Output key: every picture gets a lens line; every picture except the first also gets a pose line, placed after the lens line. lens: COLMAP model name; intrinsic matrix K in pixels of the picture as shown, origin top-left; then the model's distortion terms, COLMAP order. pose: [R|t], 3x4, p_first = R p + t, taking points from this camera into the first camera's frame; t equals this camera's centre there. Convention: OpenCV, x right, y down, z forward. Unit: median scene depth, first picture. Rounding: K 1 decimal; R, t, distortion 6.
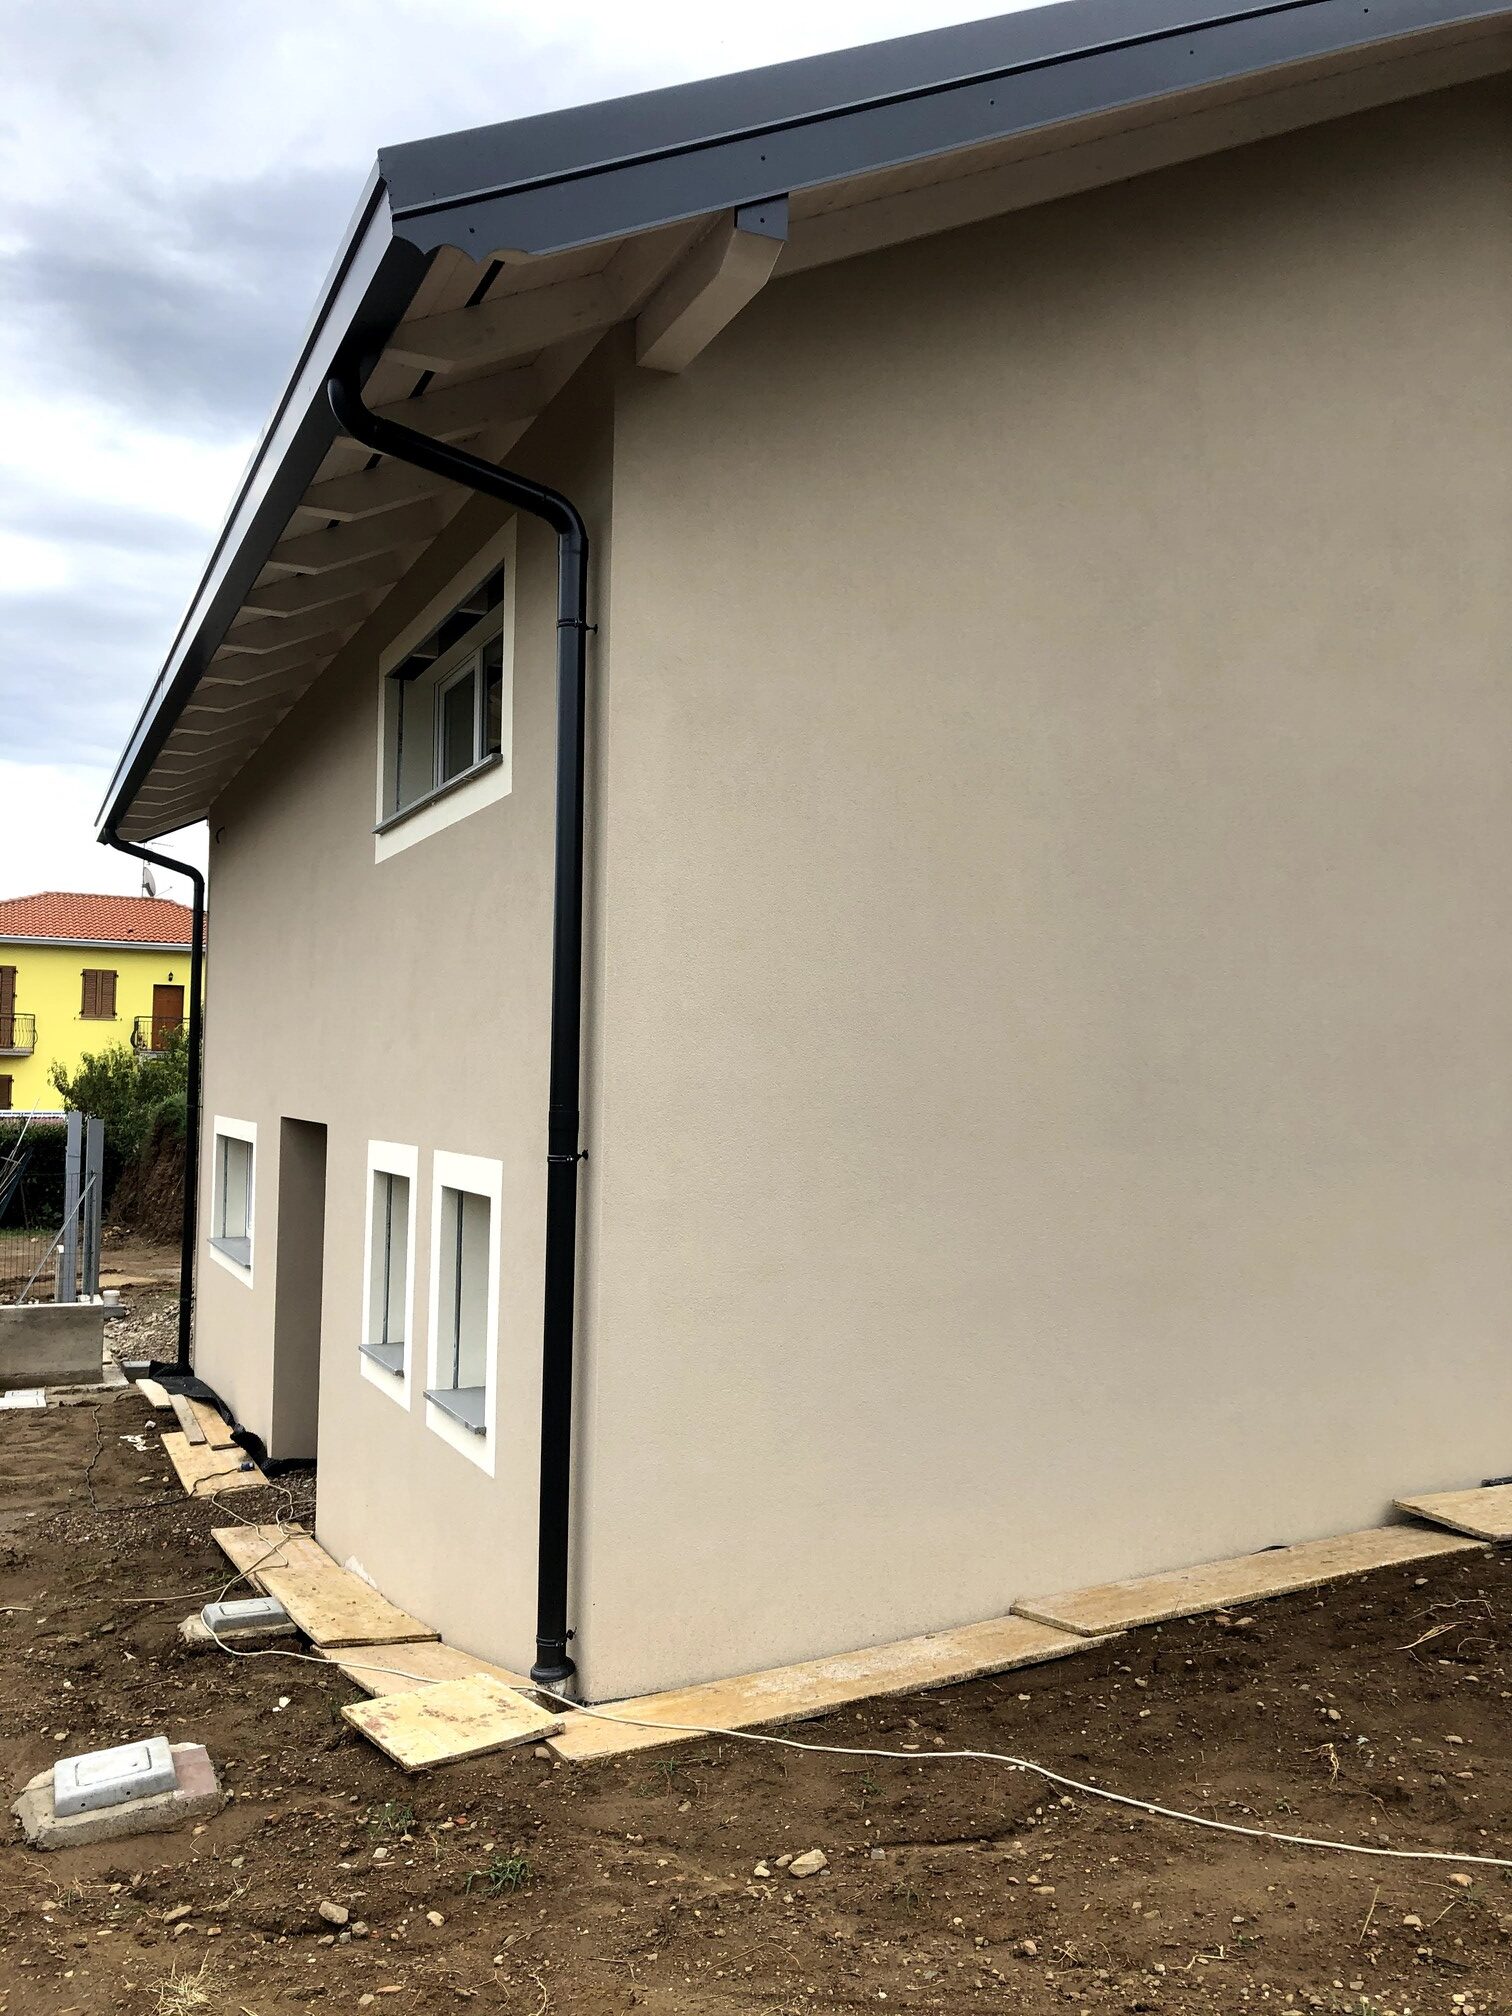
lens RADIAL K [[1615.9, 0, 742.2], [0, 1615.9, 1009.9], [0, 0, 1]] dist [0.008180, -0.001324]
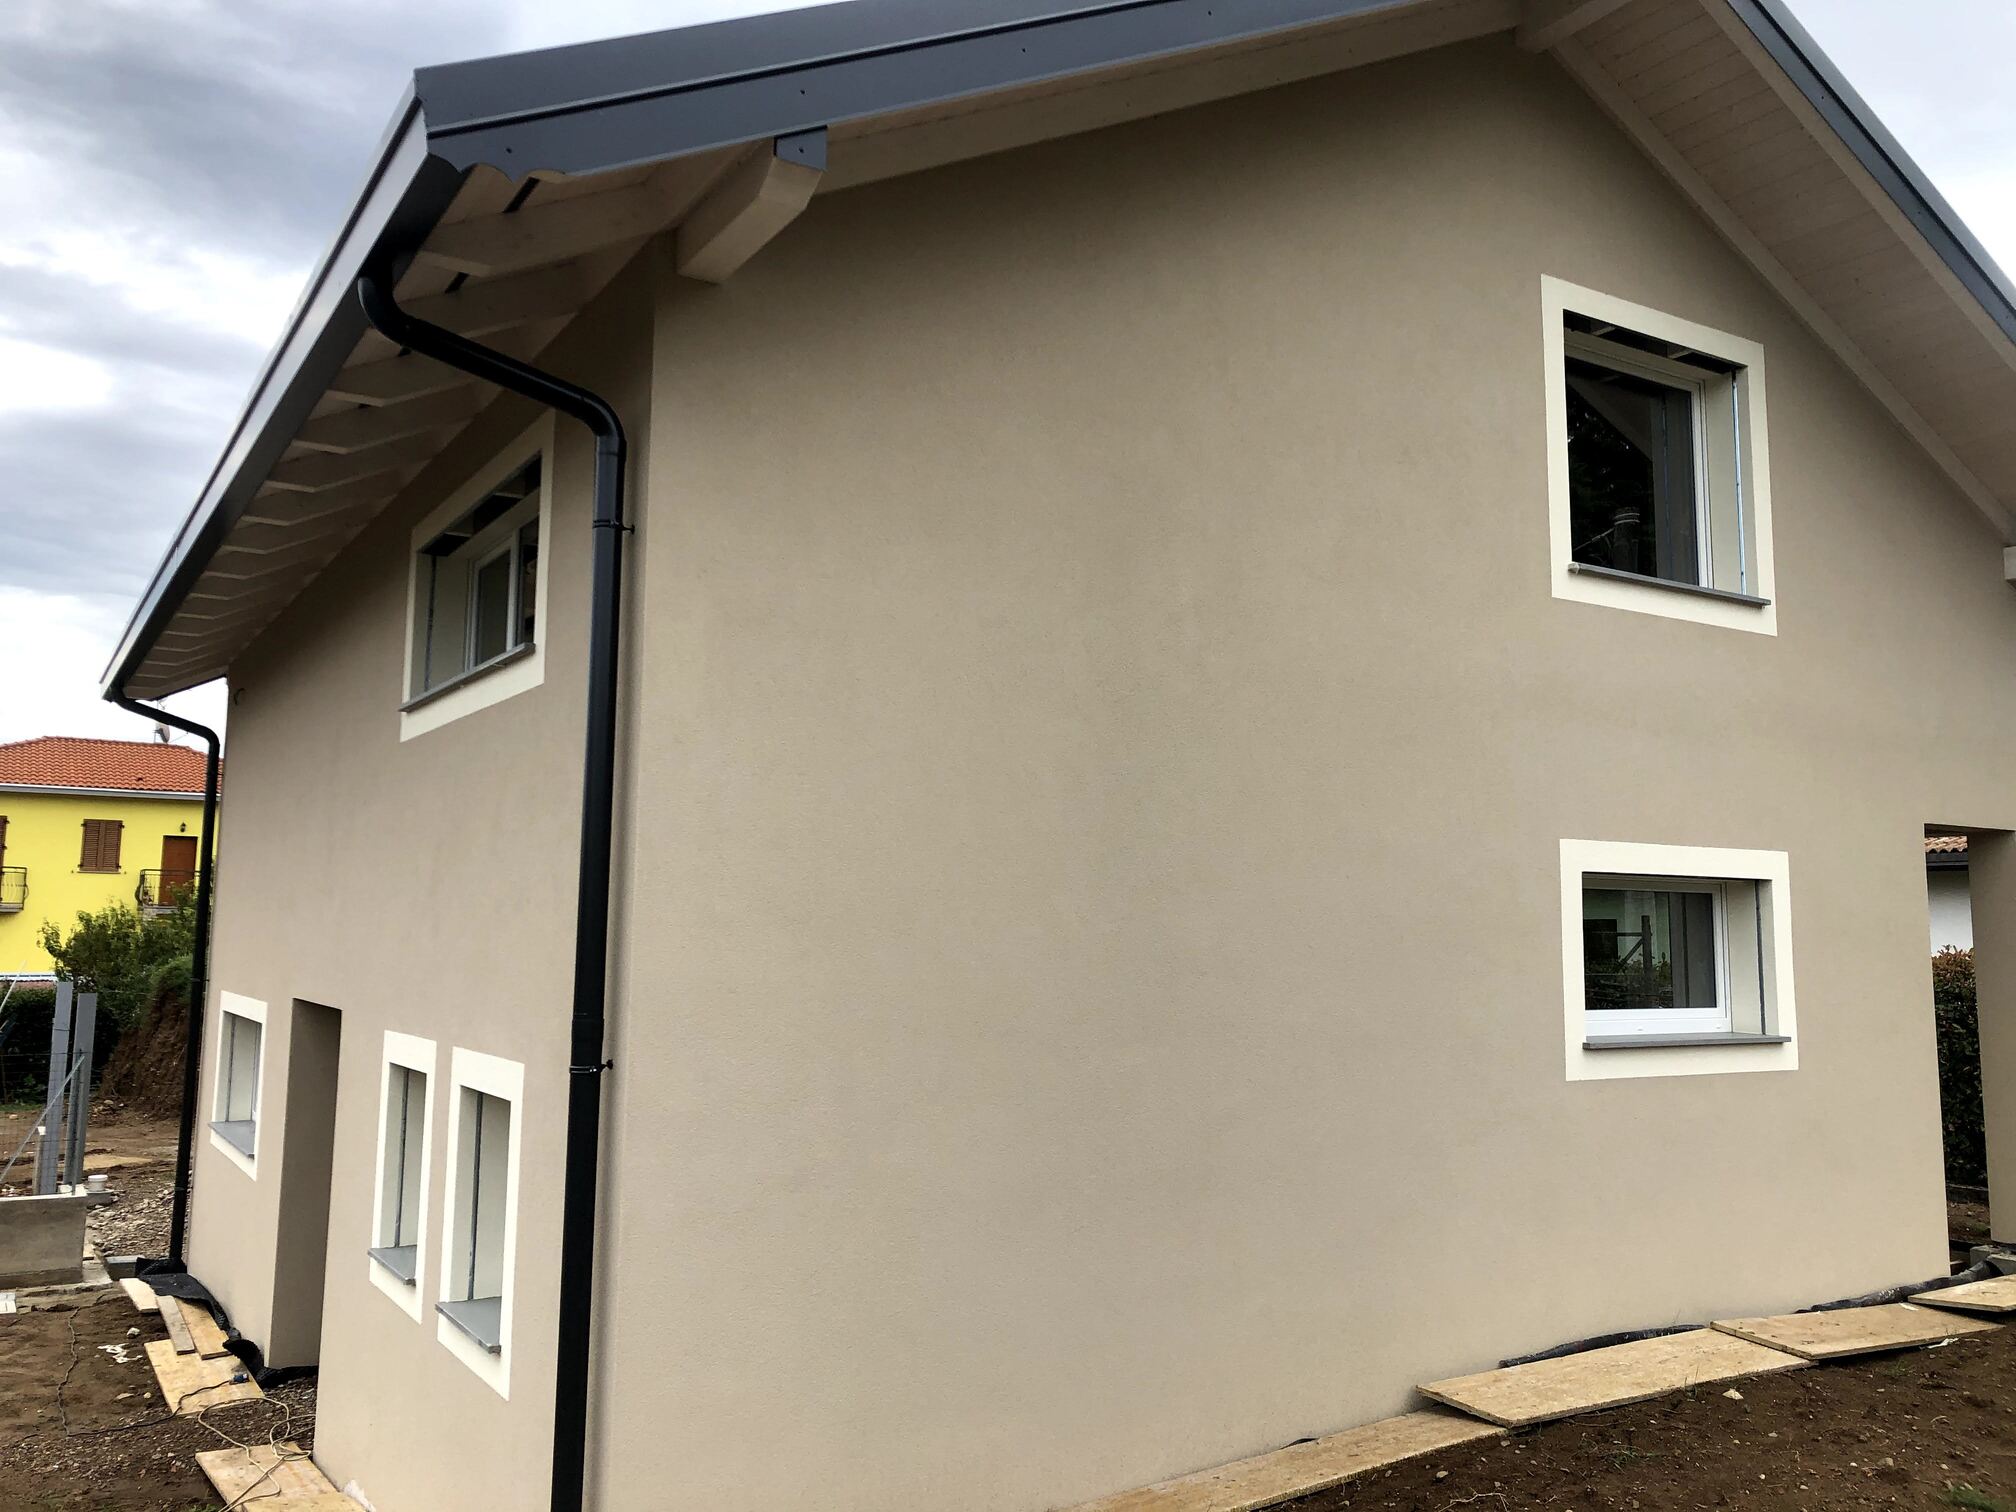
lens RADIAL K [[1615.9, 0, 993.2], [0, 1615.9, 740.0], [0, 0, 1]] dist [0.008180, -0.001324]
pose [[0.992402, 0.011952, 0.122456, 0.007873], [-0.003110, 0.997389, -0.072145, -0.027207], [-0.122999, 0.071216, 0.989848, -0.004251]]
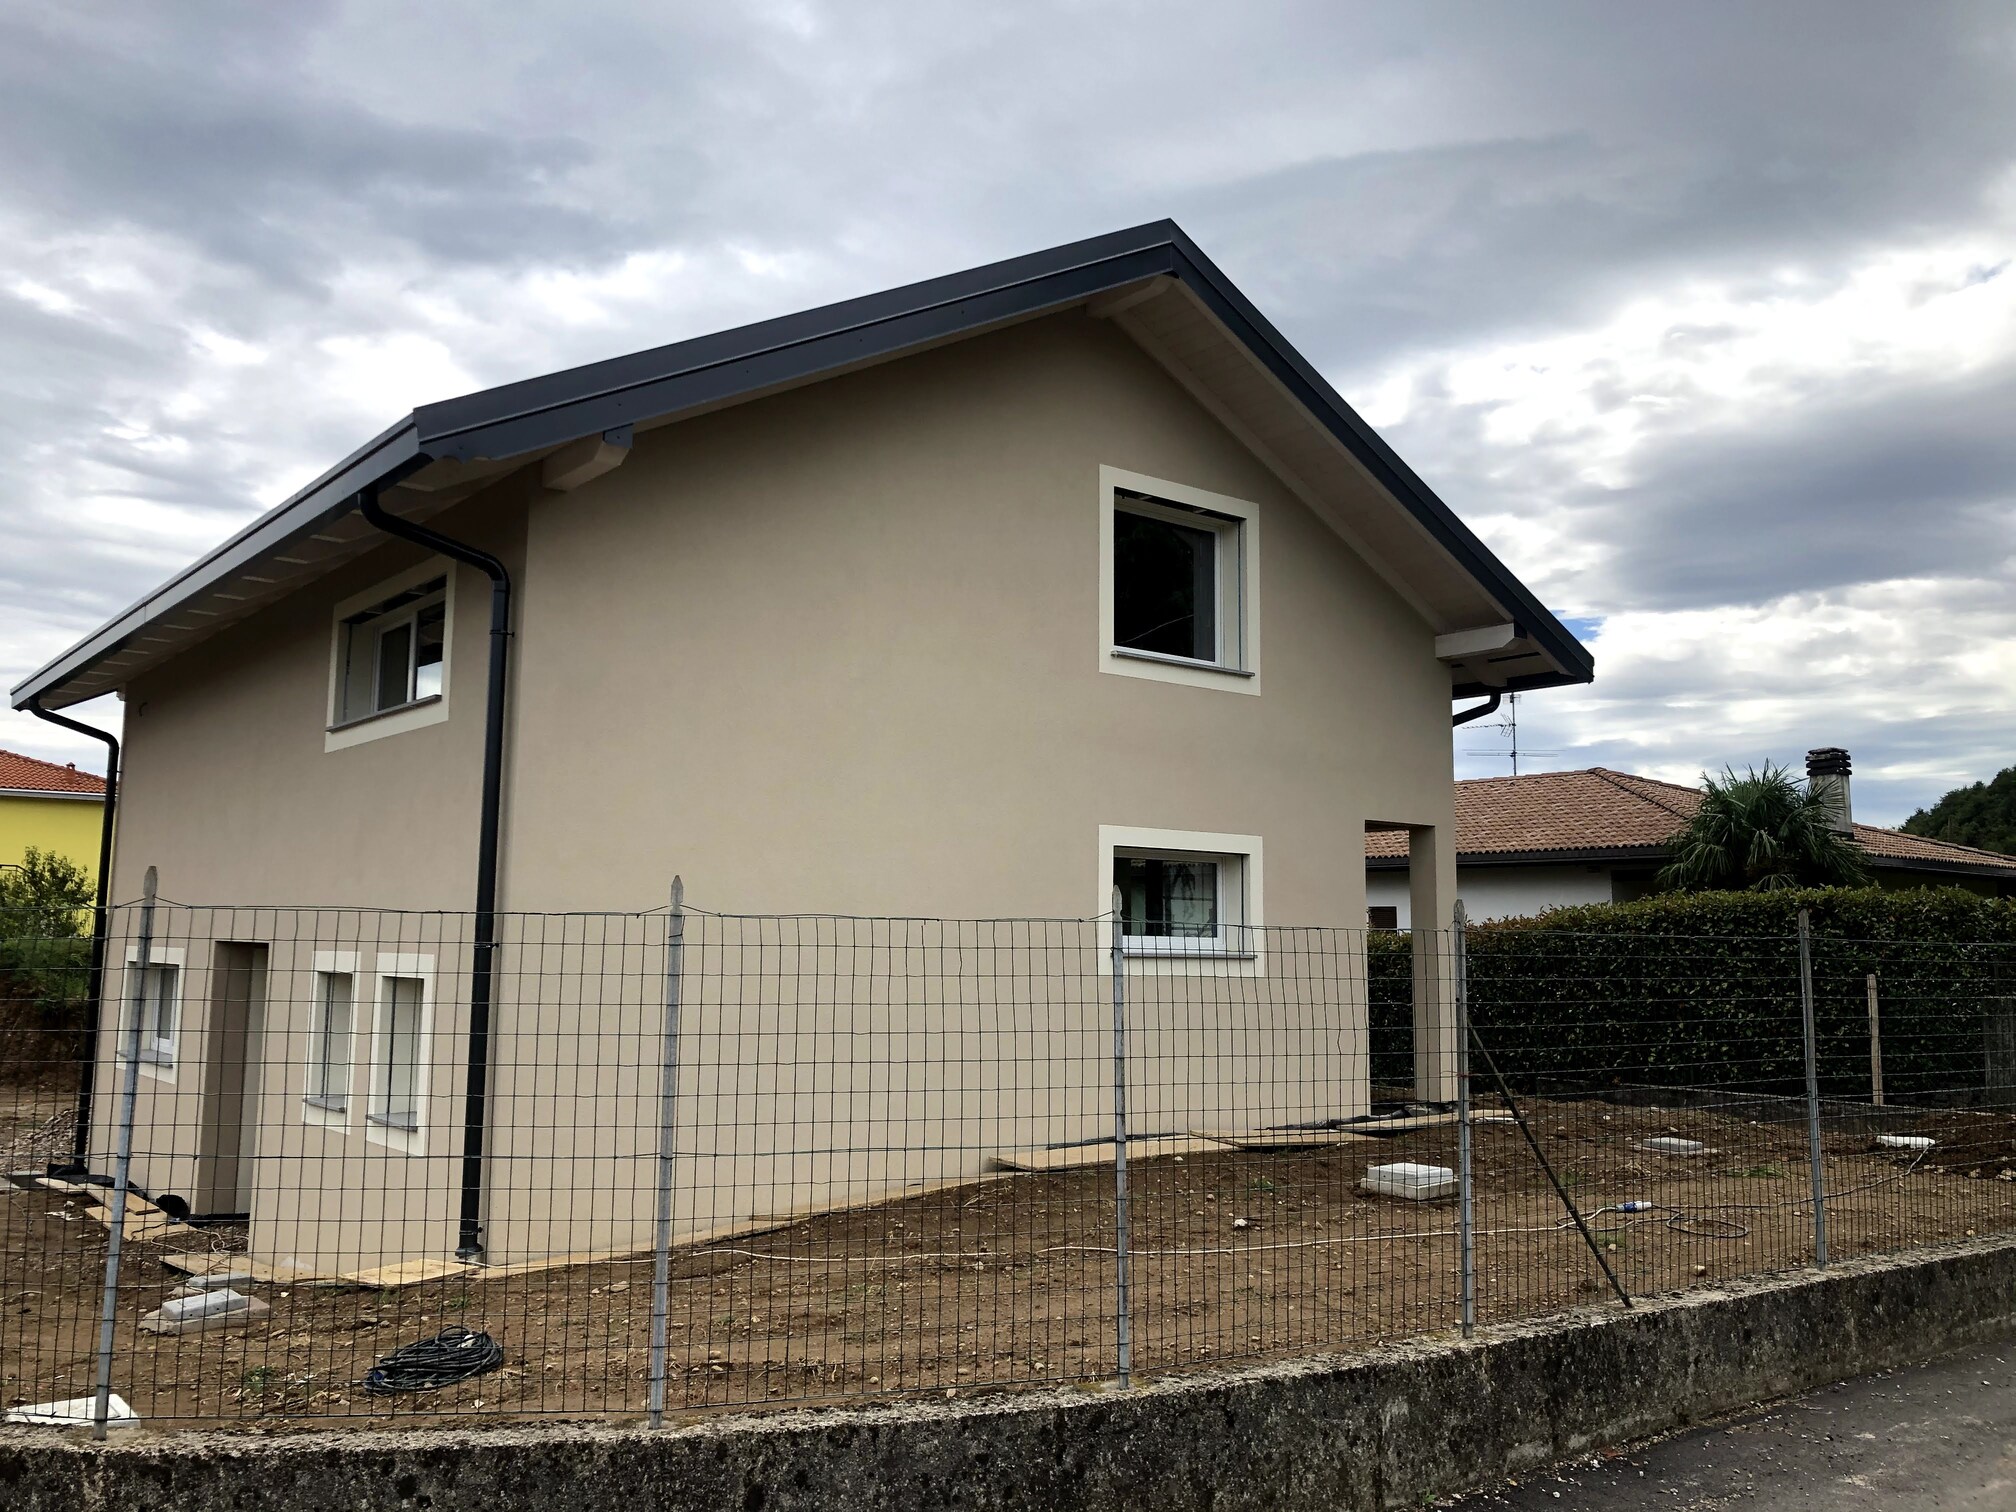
lens RADIAL K [[1615.9, 0, 1013.5], [0, 1615.9, 747.5], [0, 0, 1]] dist [0.008180, -0.001324]
pose [[0.966882, 0.026326, 0.253862, -0.007750], [-0.008400, 0.997409, -0.071440, 0.000270], [-0.255085, 0.066942, 0.964599, -0.600964]]
